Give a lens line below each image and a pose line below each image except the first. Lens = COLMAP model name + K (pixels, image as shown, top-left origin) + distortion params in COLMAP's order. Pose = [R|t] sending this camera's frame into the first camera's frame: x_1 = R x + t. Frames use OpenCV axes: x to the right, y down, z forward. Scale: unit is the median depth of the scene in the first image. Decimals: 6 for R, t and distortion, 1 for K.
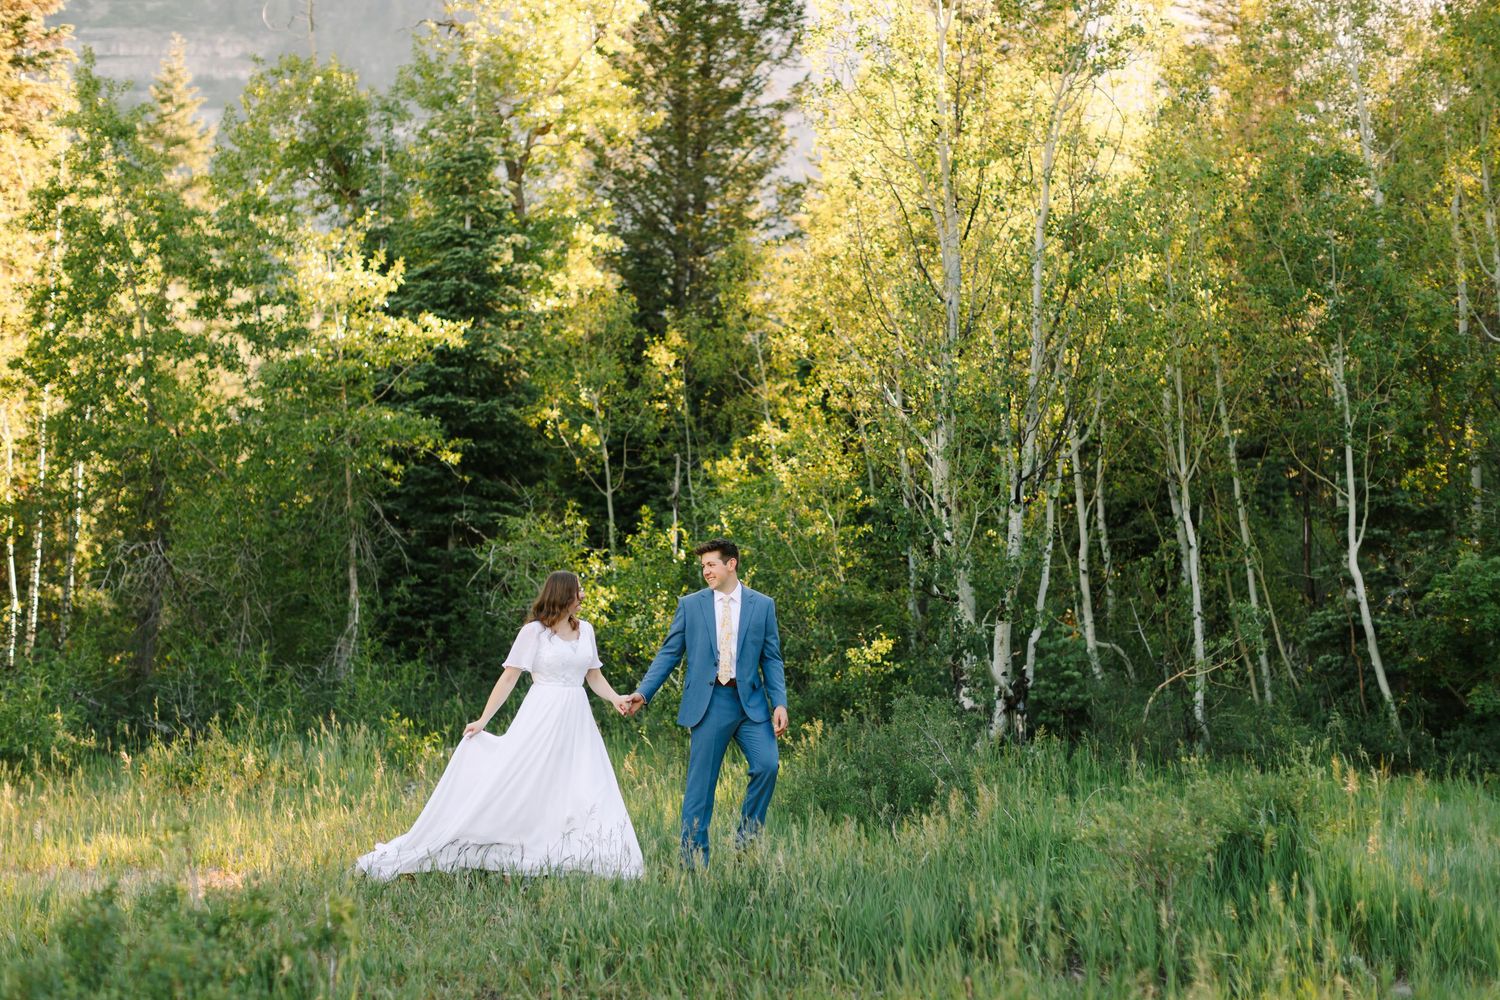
lens RADIAL K [[2519.0, 0, 750.0], [0, 2519.0, 500.0], [0, 0, 1]] dist [0.050089, -0.019402]
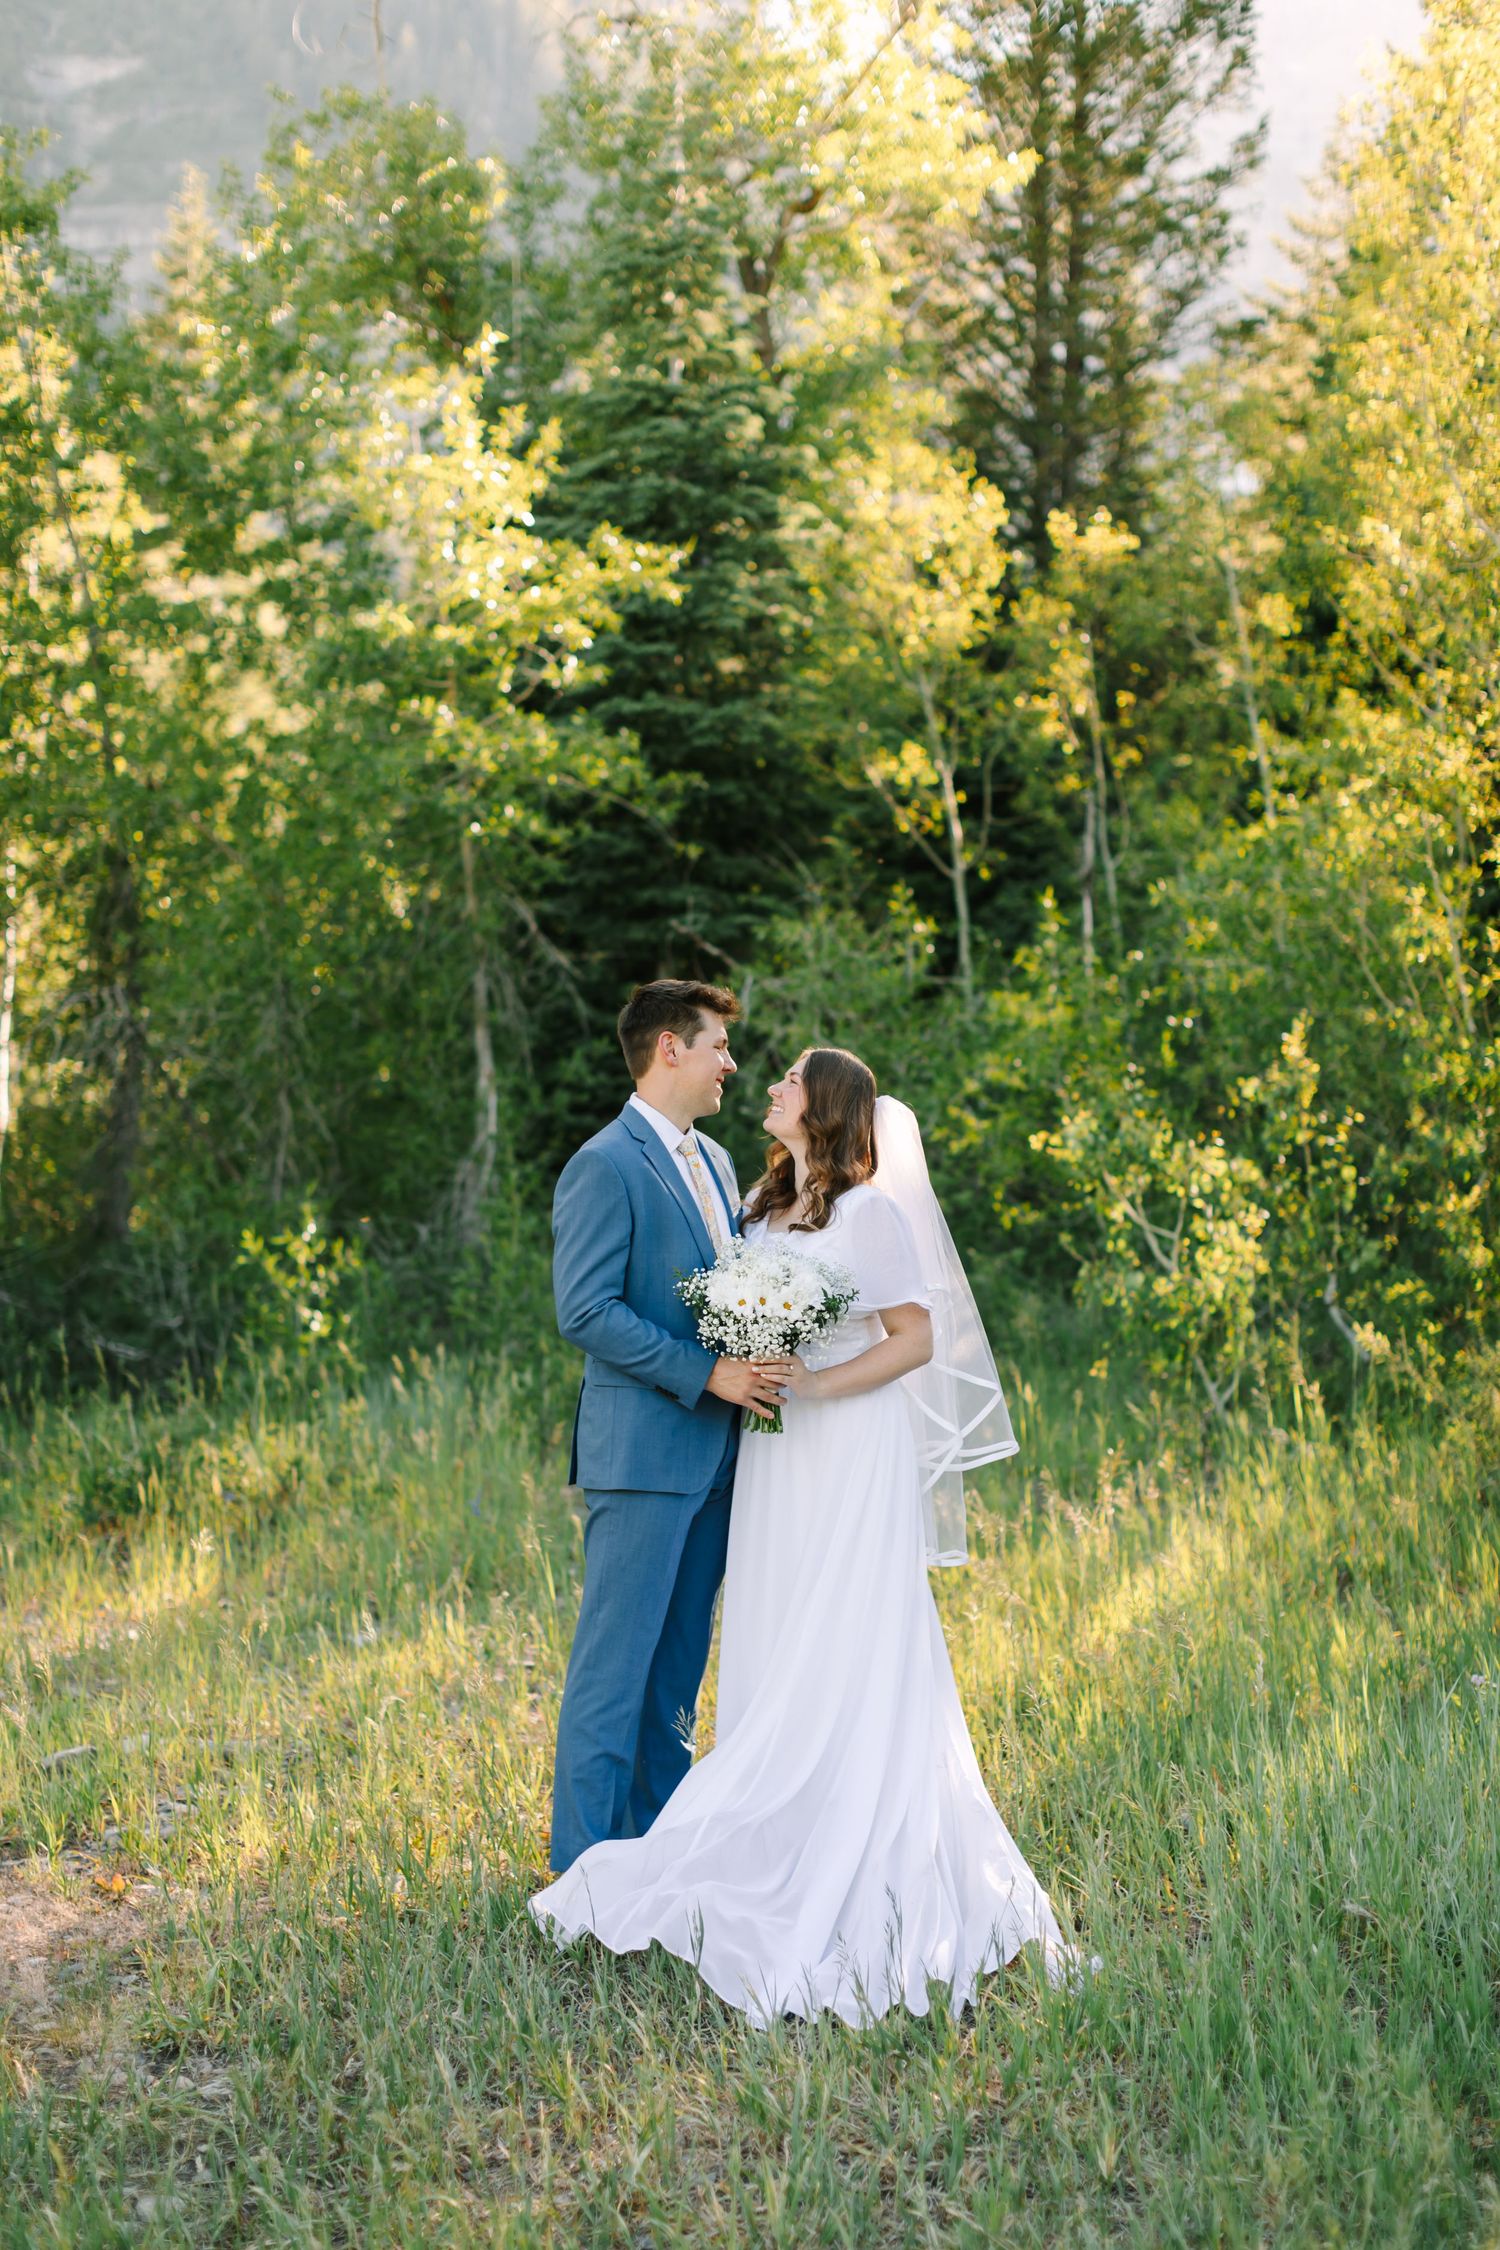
lens RADIAL K [[3778.5, 0, 746.9], [0, 3778.5, 1175.0], [0, 0, 1]] dist [0.050089, -0.019402]
pose [[0.995394, -0.023931, -0.092835, -0.027559], [0.030540, 0.997049, 0.070435, 0.003340], [0.090875, -0.072945, 0.993187, 0.201389]]
